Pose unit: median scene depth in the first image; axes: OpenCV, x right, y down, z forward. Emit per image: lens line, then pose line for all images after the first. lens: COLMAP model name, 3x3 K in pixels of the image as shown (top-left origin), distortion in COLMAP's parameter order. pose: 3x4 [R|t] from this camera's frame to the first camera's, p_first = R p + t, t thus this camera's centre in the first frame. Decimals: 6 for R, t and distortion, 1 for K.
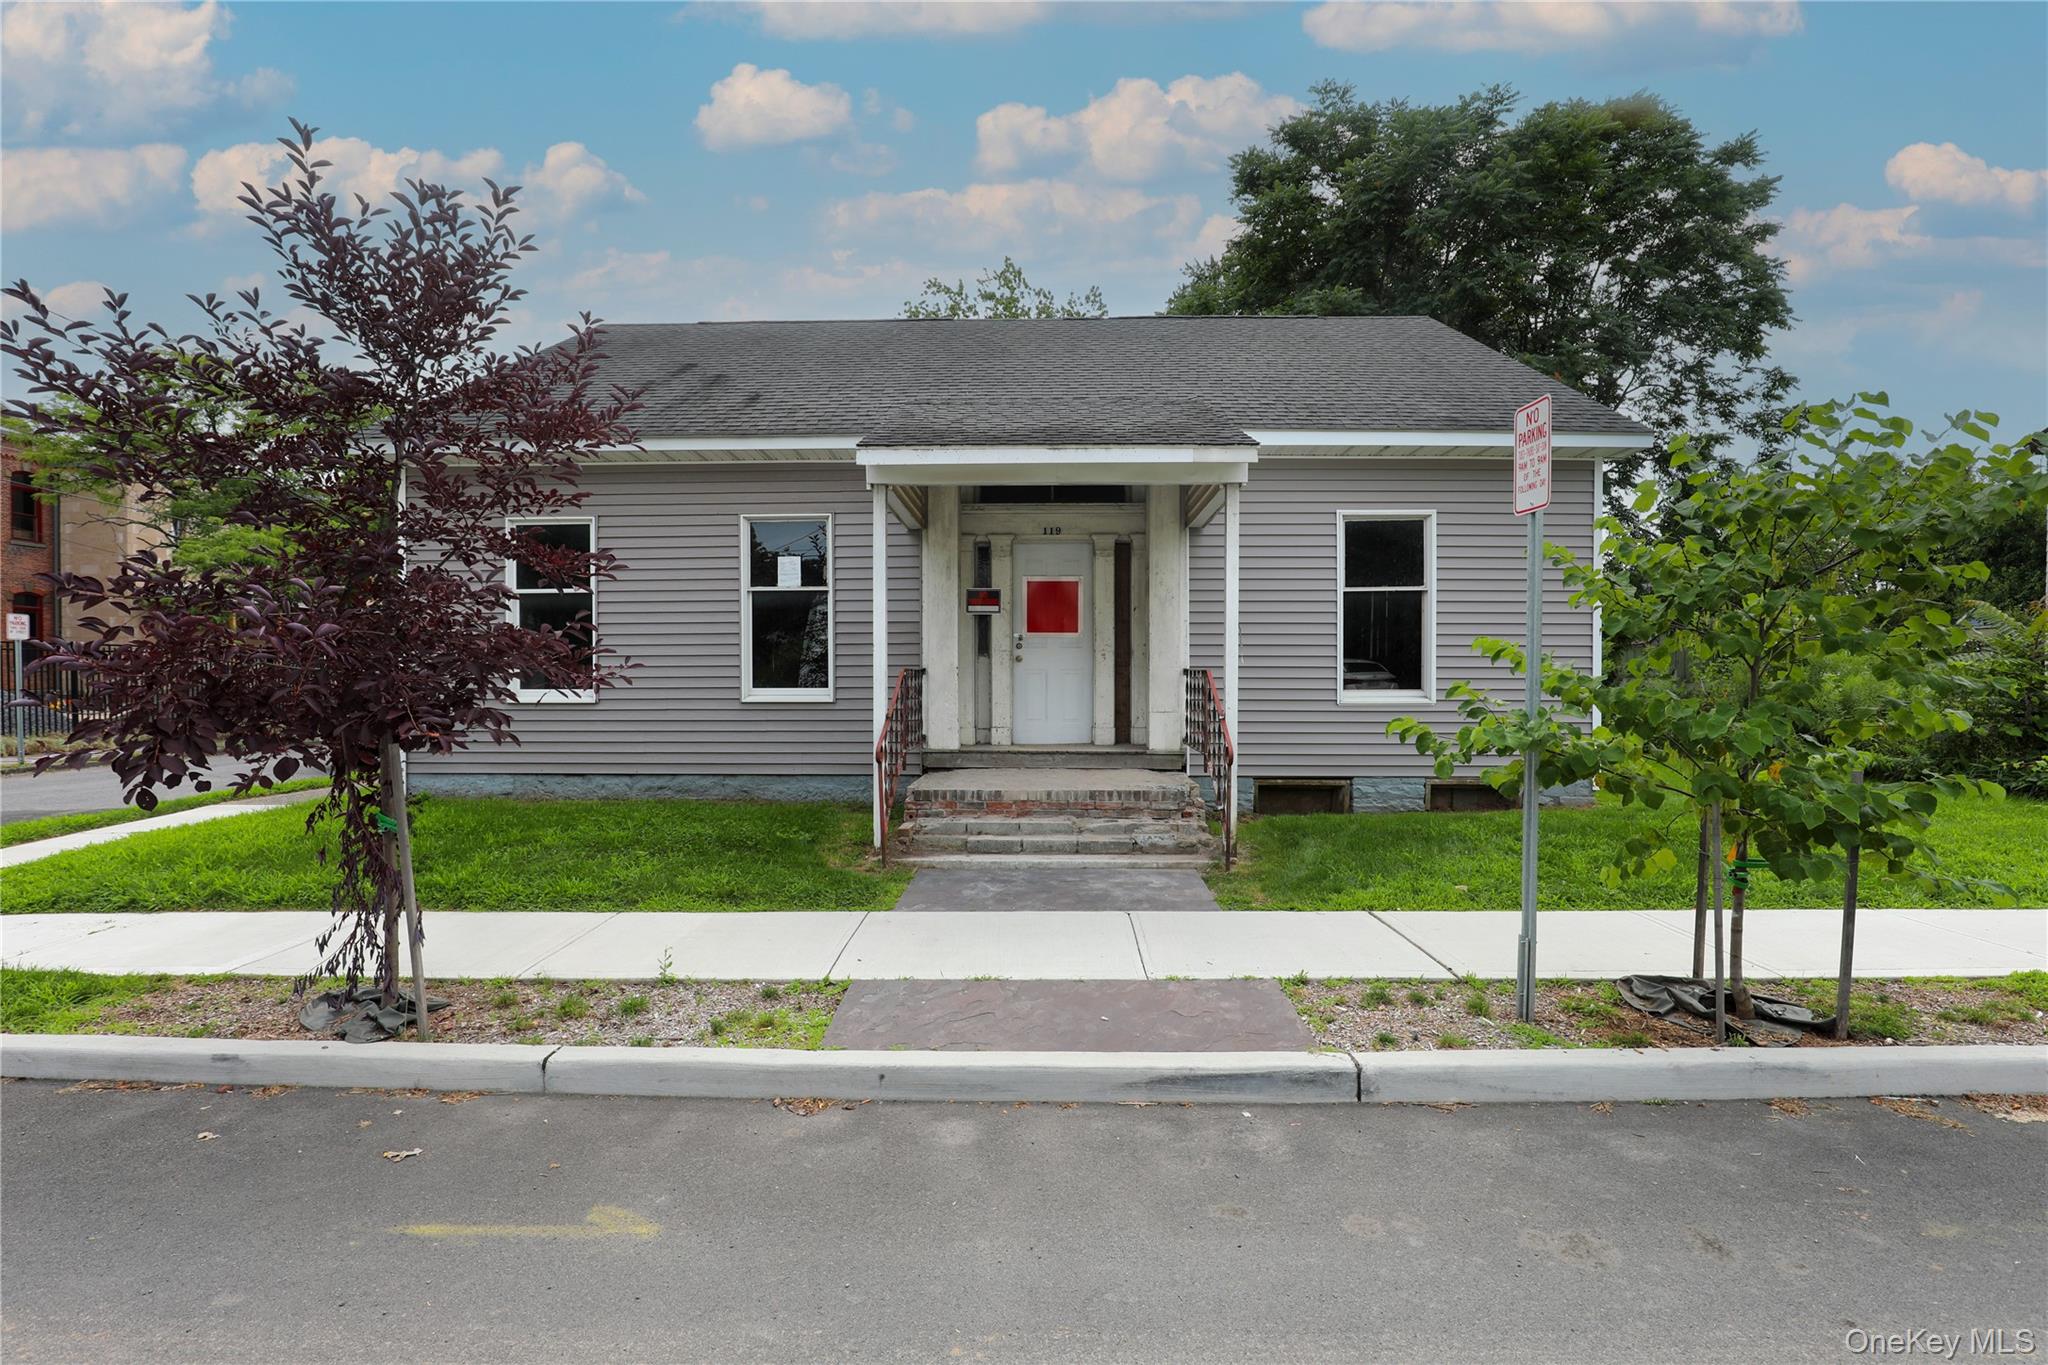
lens RADIAL K [[932.0, 0, 1012.3], [0, 932.0, 689.0], [0, 0, 1]] dist [-0.028557, 0.003178]
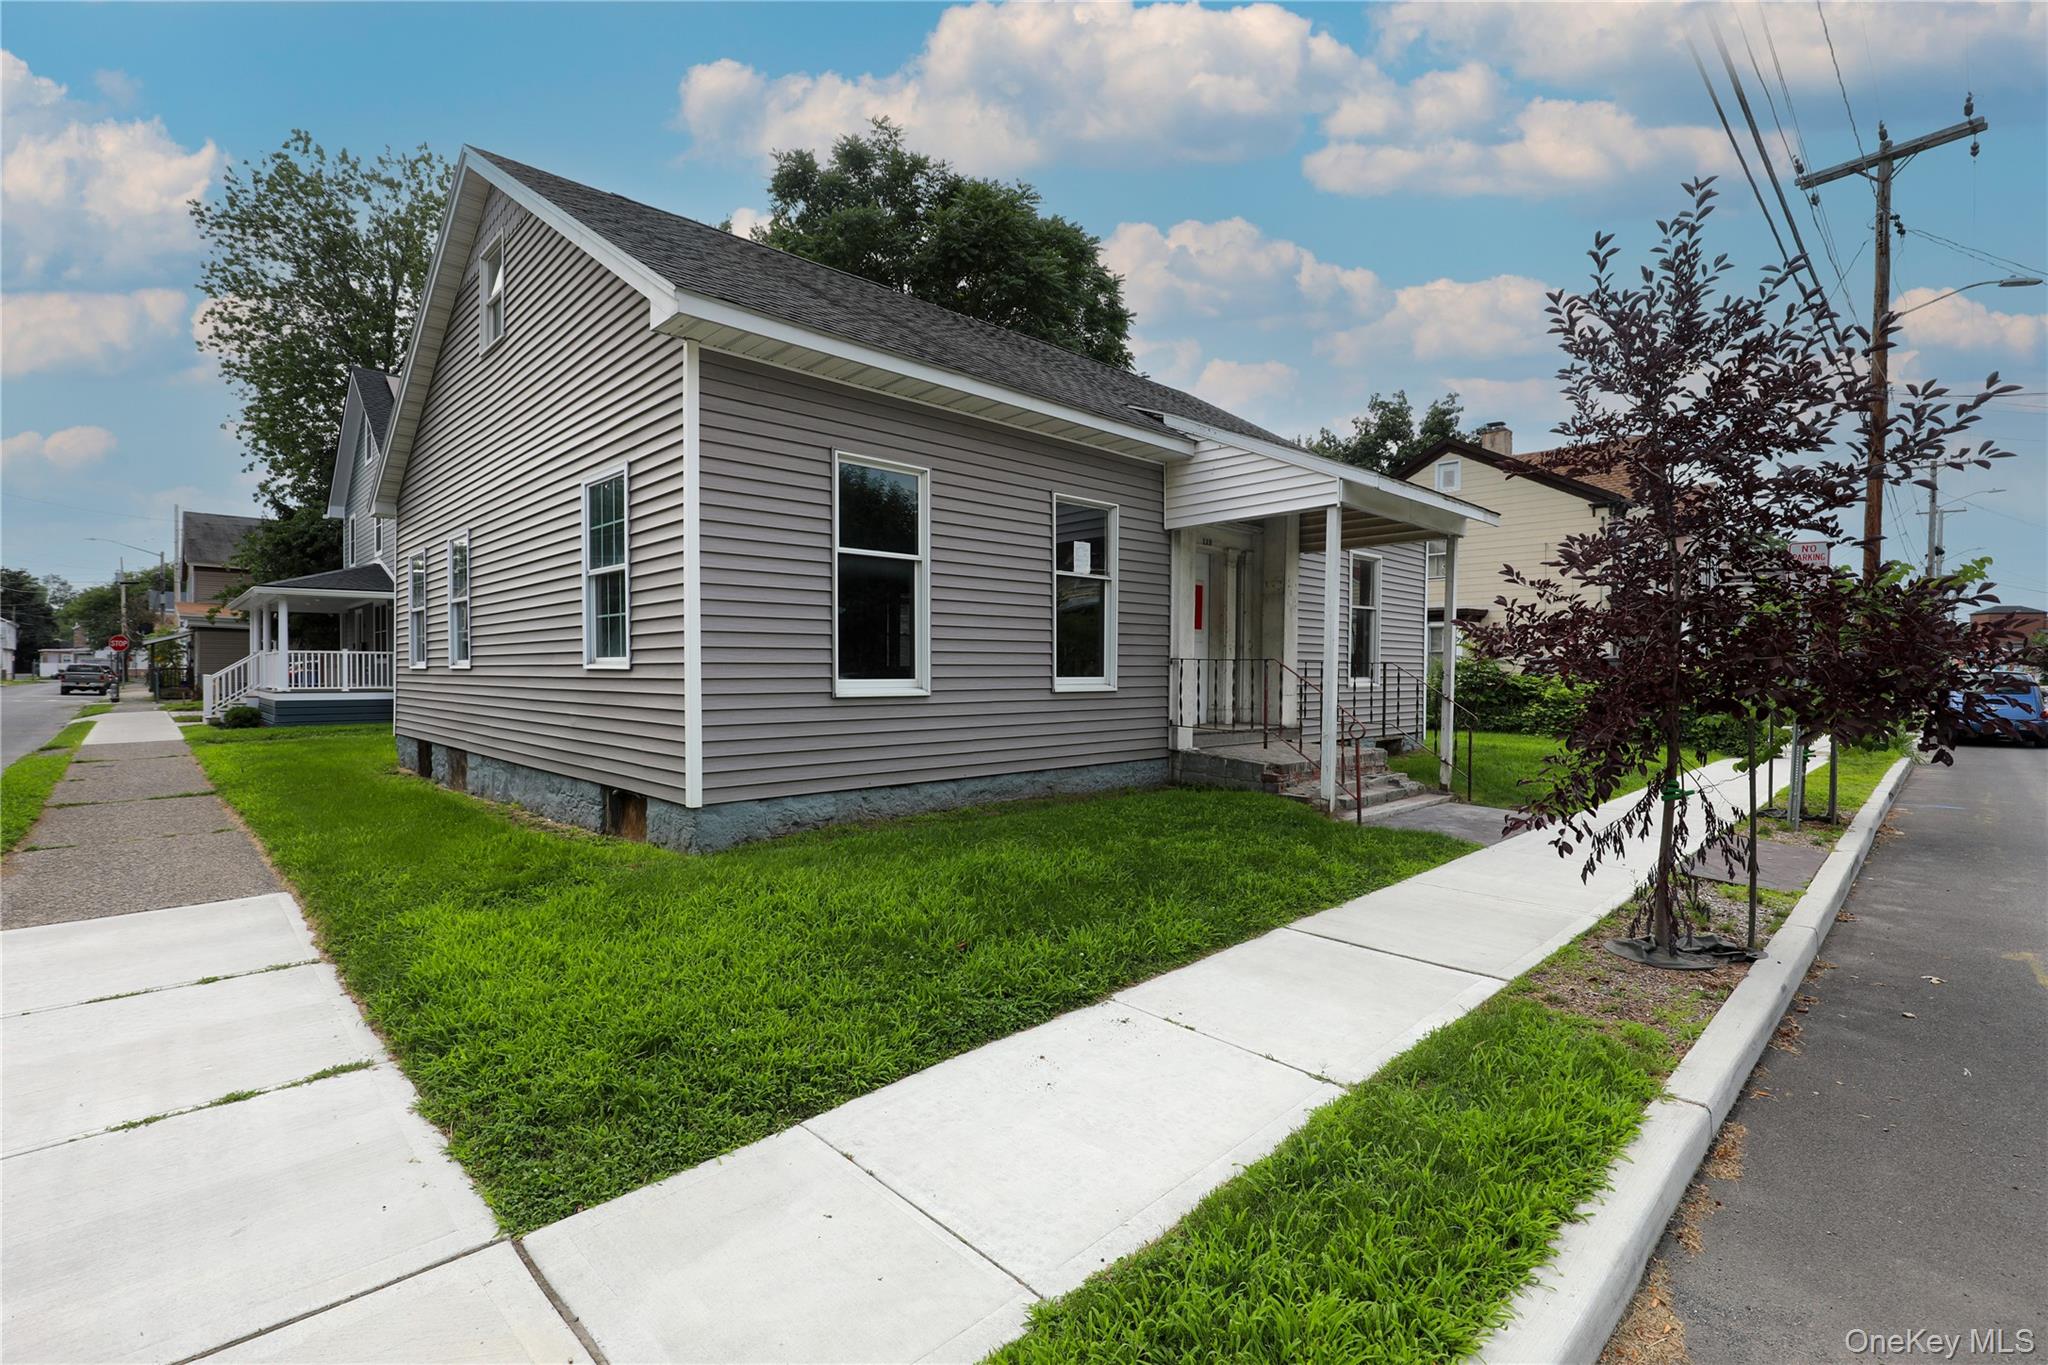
lens RADIAL K [[932.0, 0, 1021.6], [0, 932.0, 686.5], [0, 0, 1]] dist [-0.028557, 0.003178]
pose [[0.695622, -0.008899, 0.718353, -0.999477], [0.002991, 0.999950, 0.009491, -0.000925], [-0.718402, -0.004454, 0.695614, 0.368884]]
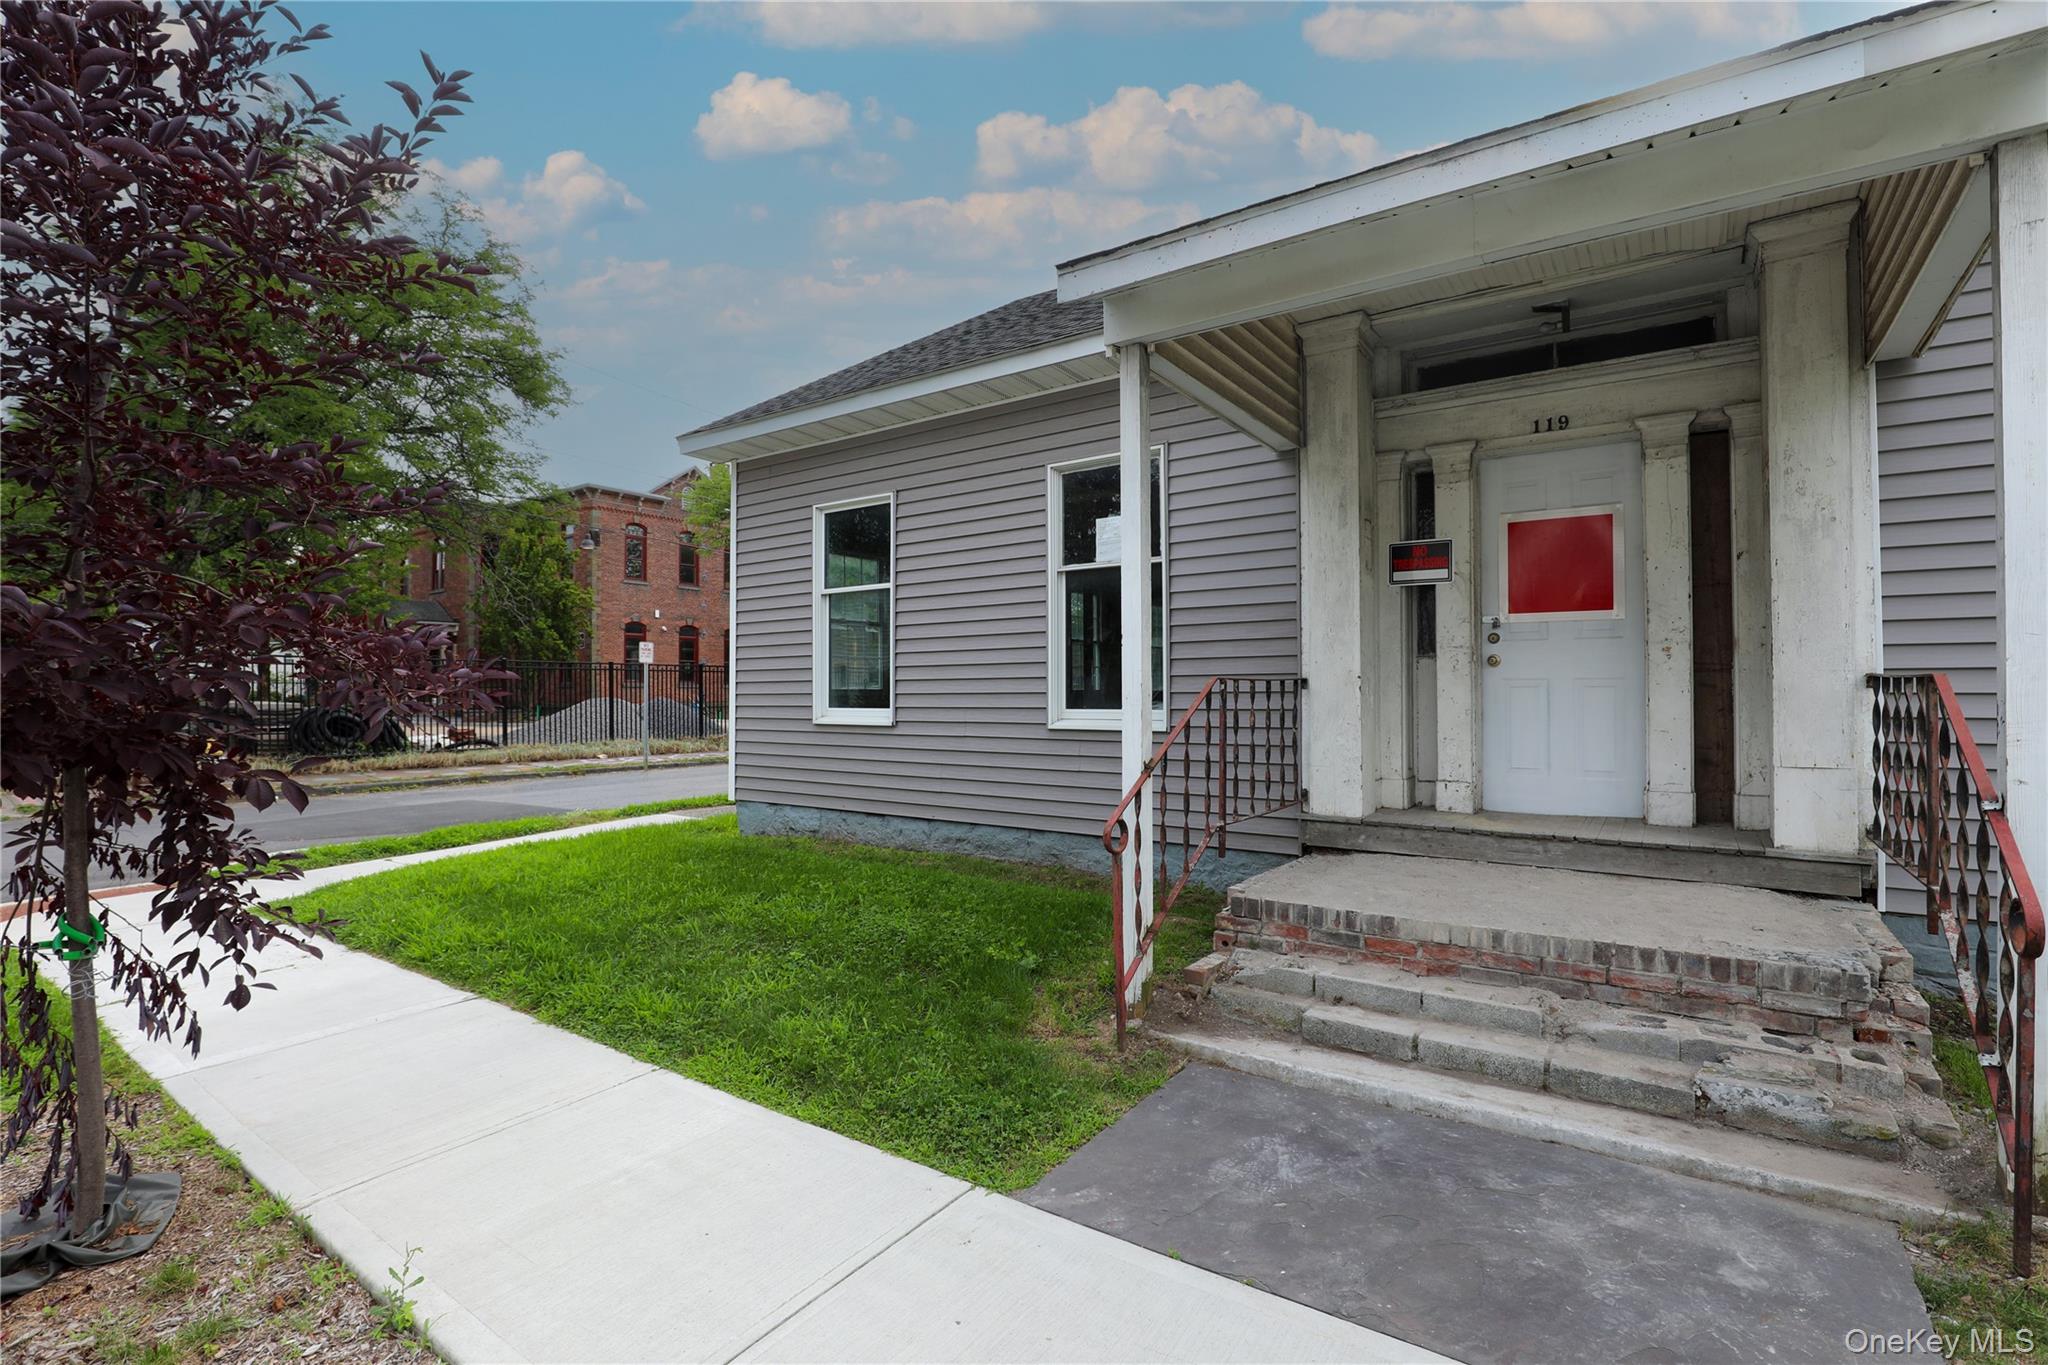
lens RADIAL K [[932.0, 0, 1029.1], [0, 932.0, 682.0], [0, 0, 1]] dist [-0.028557, 0.003178]
pose [[0.837347, -0.007002, -0.546627, 0.084330], [-0.006026, 0.999739, -0.022037, -0.005691], [0.546639, 0.021747, 0.837086, 0.401648]]
